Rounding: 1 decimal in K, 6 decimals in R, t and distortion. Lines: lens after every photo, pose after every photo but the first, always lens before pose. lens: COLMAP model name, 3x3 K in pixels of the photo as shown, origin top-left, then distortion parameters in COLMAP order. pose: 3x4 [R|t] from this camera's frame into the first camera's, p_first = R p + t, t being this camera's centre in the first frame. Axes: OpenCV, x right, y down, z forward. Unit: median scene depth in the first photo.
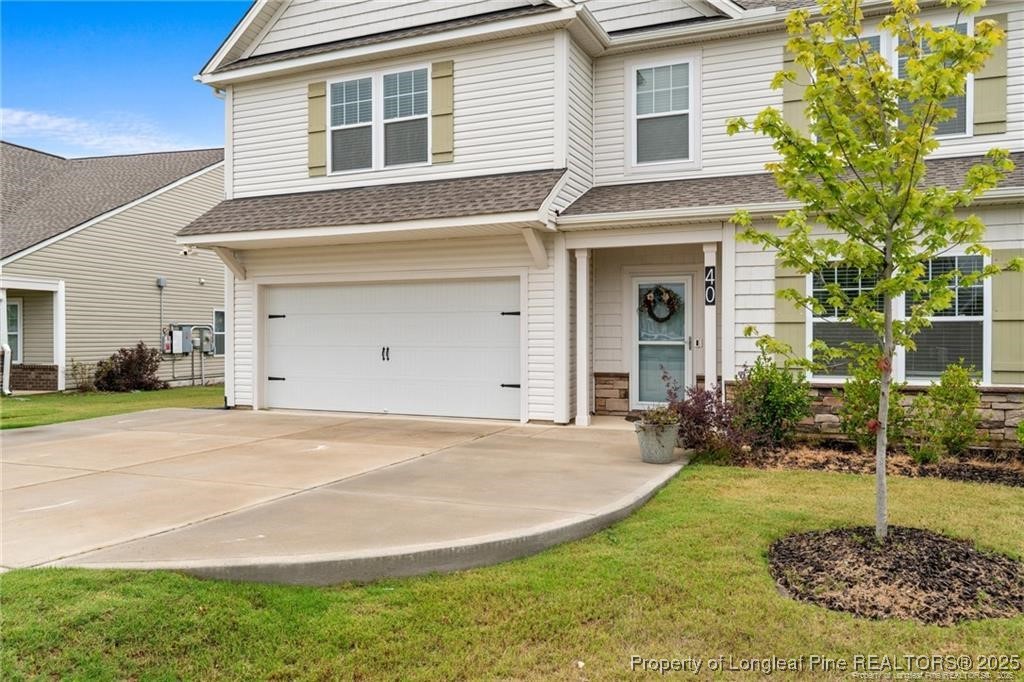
lens RADIAL K [[757.5, 0, 517.8], [0, 757.5, 332.6], [0, 0, 1]] dist [0.005805, -0.004239]
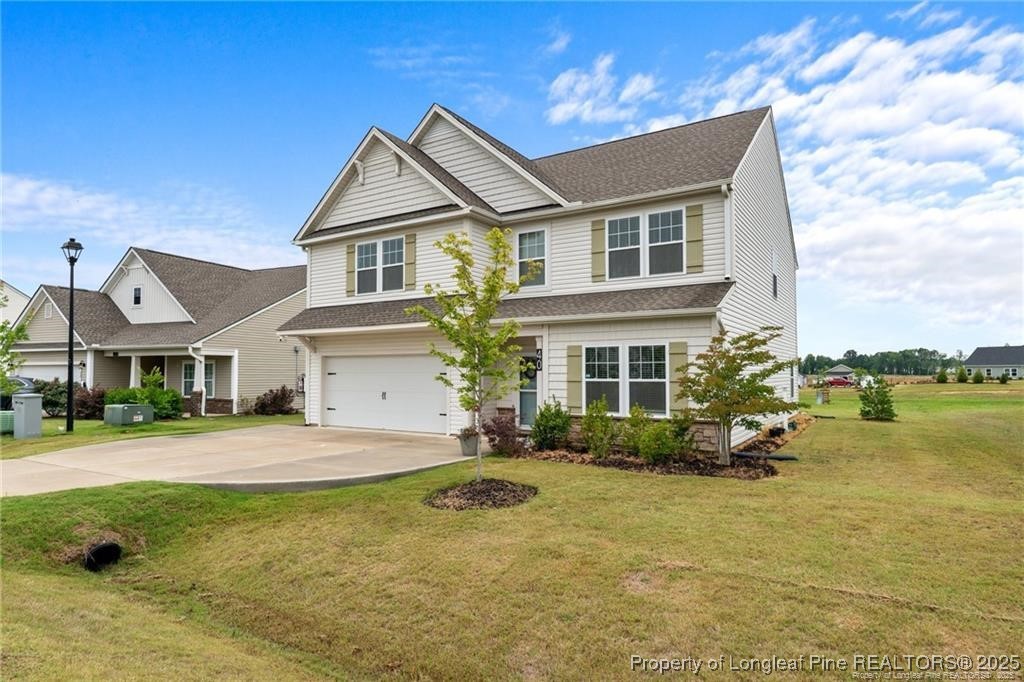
lens RADIAL K [[578.9, 0, 515.2], [0, 578.9, 350.4], [0, 0, 1]] dist [-0.002275, 0.001342]
pose [[0.988491, -0.005430, -0.151183, 0.347186], [-0.000378, 0.999264, -0.038358, -0.027173], [0.151280, 0.037973, 0.987761, -0.307899]]
